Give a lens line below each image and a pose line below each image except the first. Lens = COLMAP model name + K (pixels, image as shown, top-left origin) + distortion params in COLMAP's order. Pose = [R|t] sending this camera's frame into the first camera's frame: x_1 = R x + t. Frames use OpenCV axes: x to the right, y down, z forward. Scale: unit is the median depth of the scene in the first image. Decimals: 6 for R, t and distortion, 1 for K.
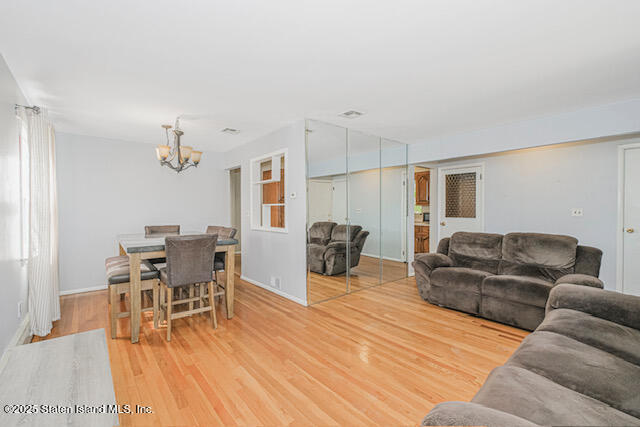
lens RADIAL K [[279.4, 0, 320.0], [0, 279.4, 213.5], [0, 0, 1]] dist [0.002694, 0.000173]
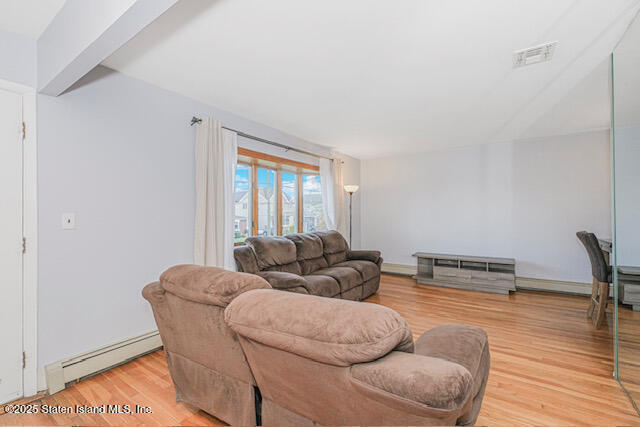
lens RADIAL K [[291.8, 0, 320.0], [0, 291.8, 213.5], [0, 0, 1]] dist [0.000917, 0.000028]
pose [[-0.964232, 0.012648, -0.264759, 0.771621], [0.010601, 0.999902, 0.009159, -0.010514], [0.264849, 0.006024, -0.964271, 1.595475]]
